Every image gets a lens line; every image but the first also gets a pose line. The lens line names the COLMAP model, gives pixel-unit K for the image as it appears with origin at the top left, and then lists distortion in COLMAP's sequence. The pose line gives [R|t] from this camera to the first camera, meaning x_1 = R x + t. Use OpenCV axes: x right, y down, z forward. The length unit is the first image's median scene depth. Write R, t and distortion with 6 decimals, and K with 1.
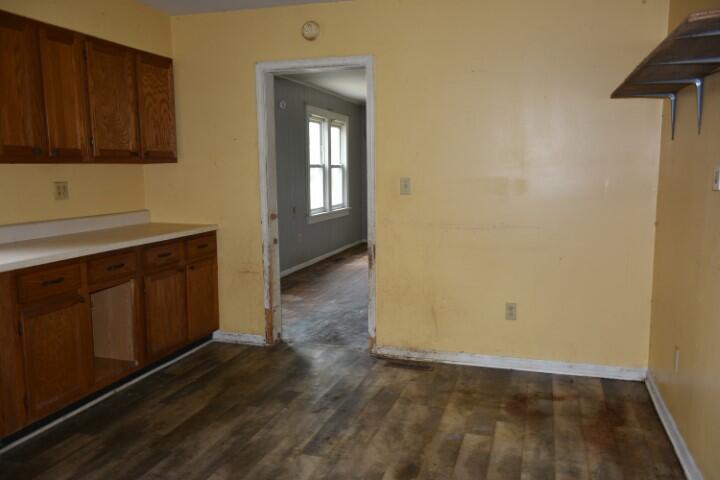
lens RADIAL K [[575.4, 0, 359.4], [0, 575.4, 239.9], [0, 0, 1]] dist [0.046532, -0.004840]
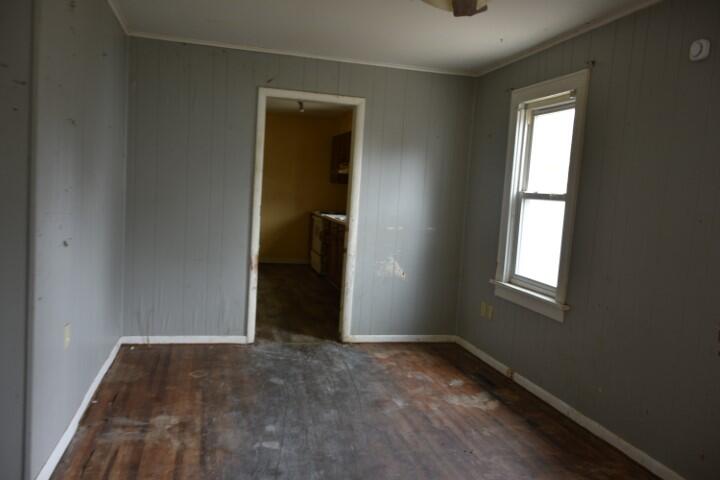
lens RADIAL K [[575.4, 0, 358.9], [0, 575.4, 240.5], [0, 0, 1]] dist [0.046532, -0.004840]
pose [[-0.852315, -0.012695, -0.522875, 0.380030], [-0.133097, 0.972060, 0.193353, -0.214237], [0.505811, 0.234391, -0.830190, 1.718884]]
